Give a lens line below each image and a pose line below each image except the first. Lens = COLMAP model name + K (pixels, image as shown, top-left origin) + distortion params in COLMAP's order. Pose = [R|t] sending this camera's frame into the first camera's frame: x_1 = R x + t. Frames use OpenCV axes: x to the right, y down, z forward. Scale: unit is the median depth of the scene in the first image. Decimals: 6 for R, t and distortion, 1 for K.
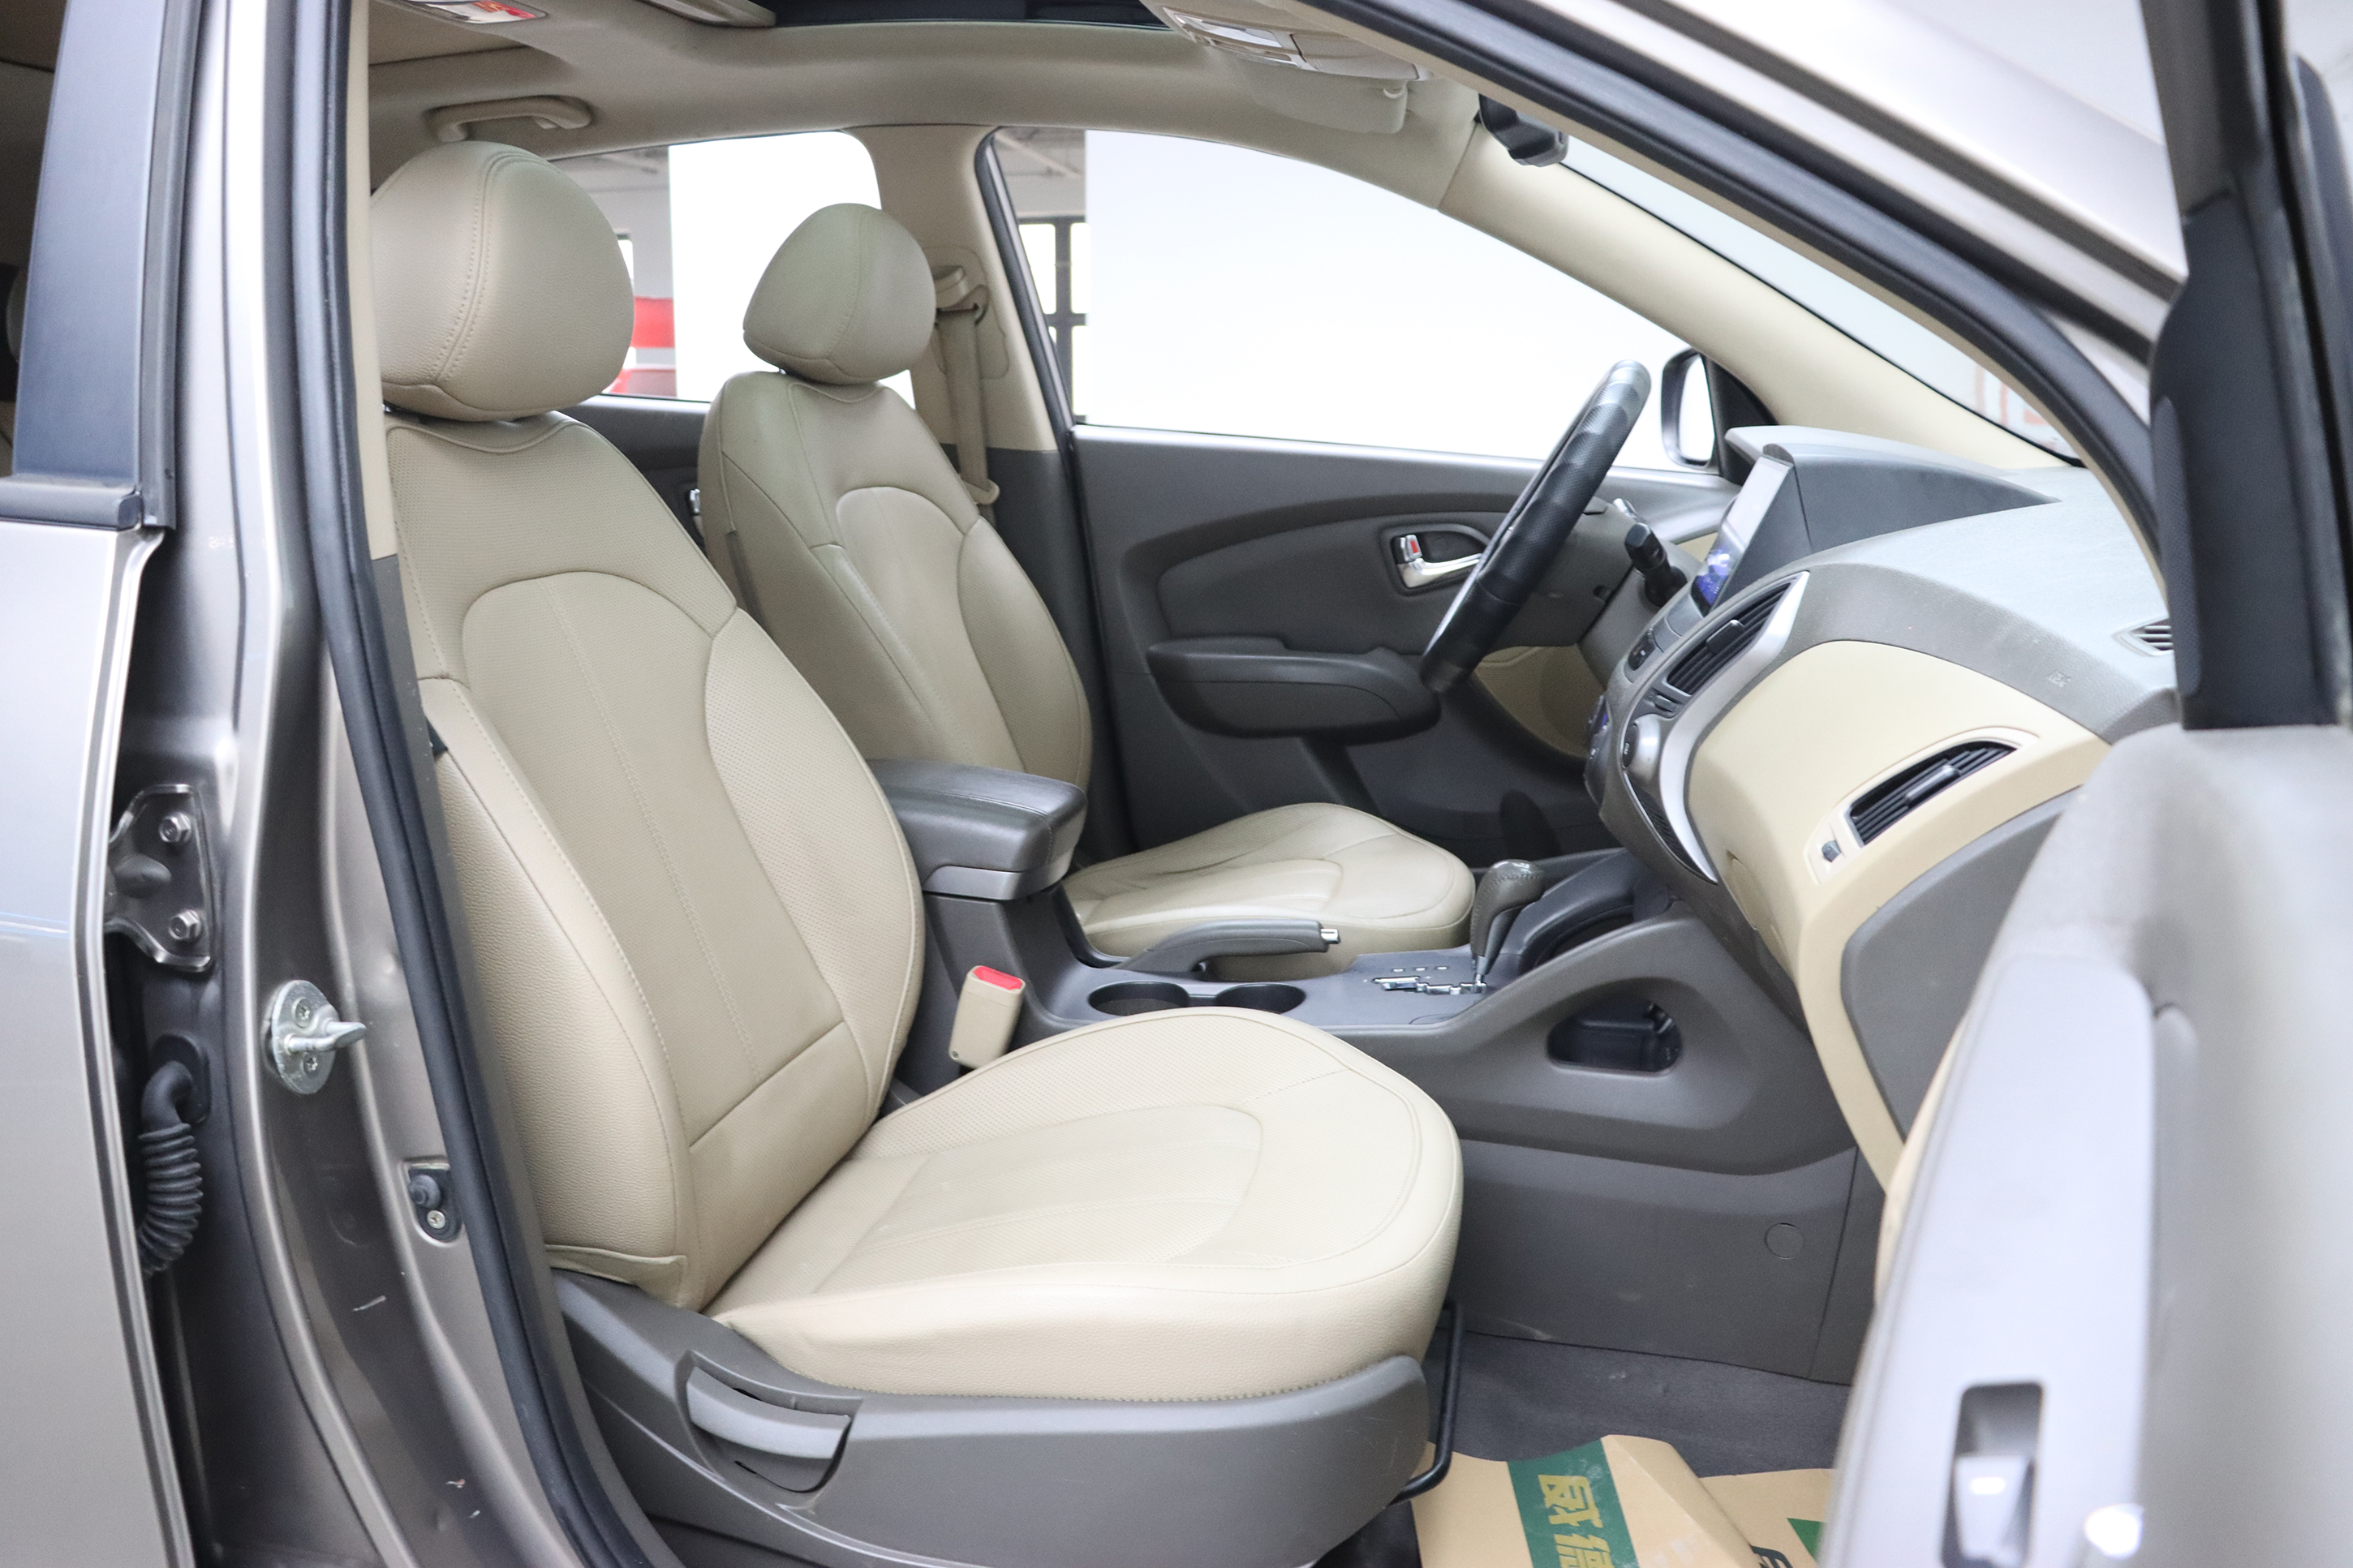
lens RADIAL K [[1922.3, 0, 1183.8], [0, 1922.3, 793.6], [0, 0, 1]] dist [-0.185901, 0.145489]
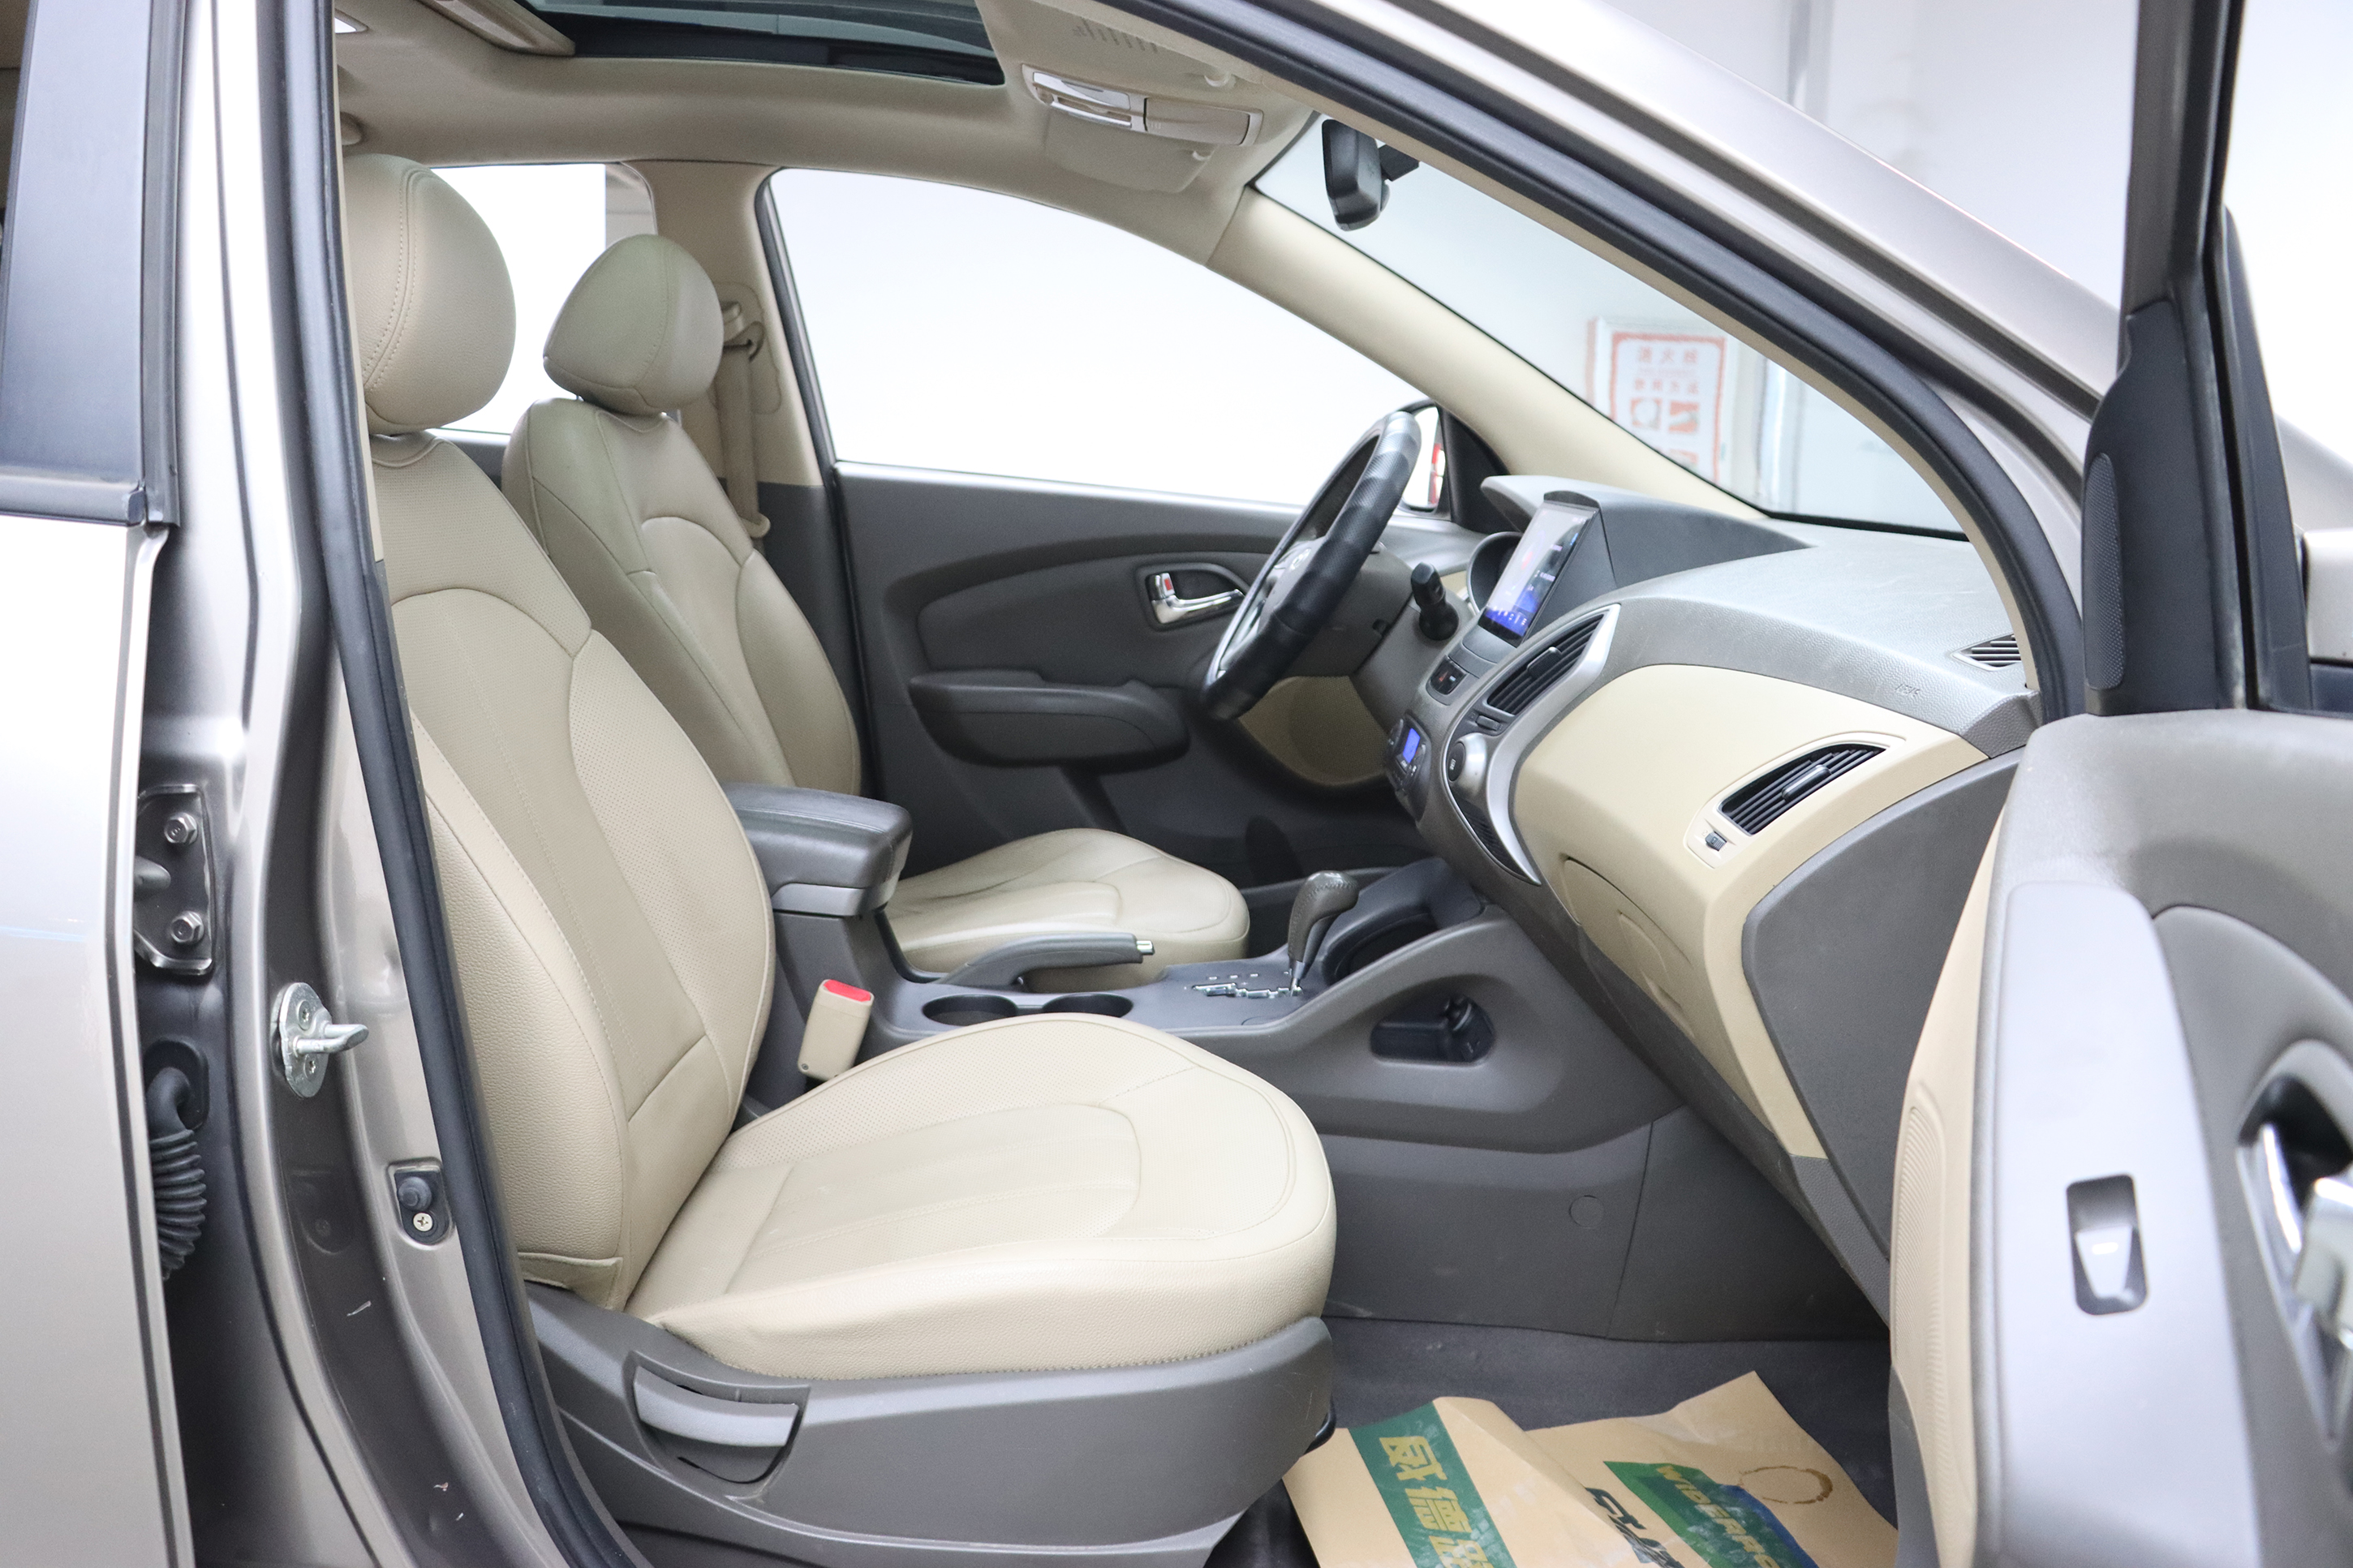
lens RADIAL K [[1922.8, 0, 1164.2], [0, 1922.8, 794.2], [0, 0, 1]] dist [-0.189387, 0.159814]
pose [[0.980007, -0.003601, 0.198931, -0.152107], [0.008586, 0.999670, -0.024205, 0.019145], [-0.198779, 0.025429, 0.979714, -0.049125]]
